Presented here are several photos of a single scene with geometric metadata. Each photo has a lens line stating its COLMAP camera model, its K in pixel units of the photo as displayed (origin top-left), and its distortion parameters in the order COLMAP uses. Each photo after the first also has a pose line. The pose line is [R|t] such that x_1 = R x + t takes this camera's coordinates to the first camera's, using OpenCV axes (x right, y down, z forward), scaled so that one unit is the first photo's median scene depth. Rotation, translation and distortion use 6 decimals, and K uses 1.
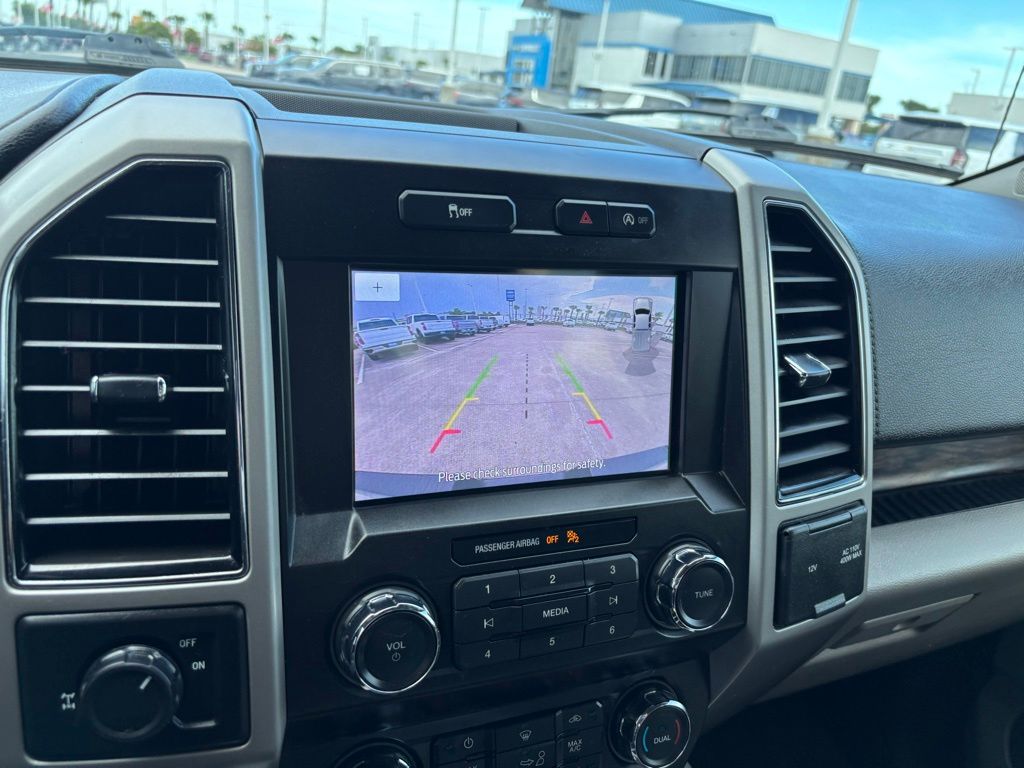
lens RADIAL K [[772.0, 0, 502.9], [0, 772.0, 380.3], [0, 0, 1]] dist [0.049896, -0.050771]
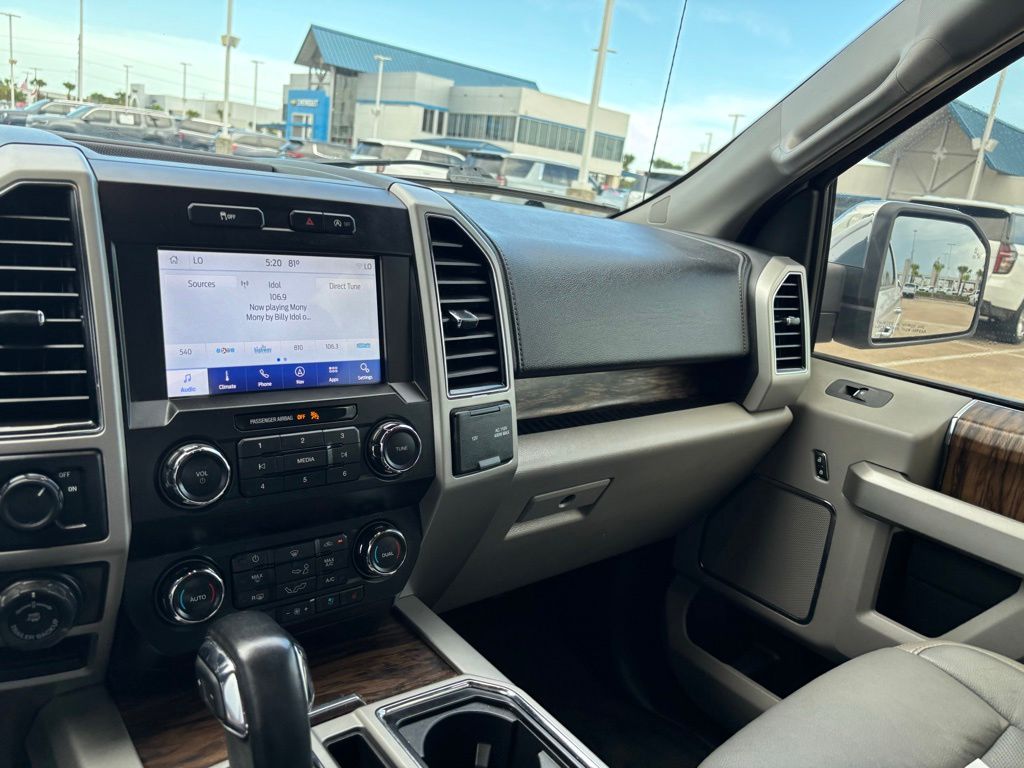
lens RADIAL K [[772.0, 0, 502.9], [0, 772.0, 380.3], [0, 0, 1]] dist [0.049896, -0.050771]
pose [[0.965383, -0.062195, 0.253314, 0.039132], [0.077984, 0.995558, -0.052761, 0.148433], [-0.248907, 0.070689, 0.965944, -0.406916]]
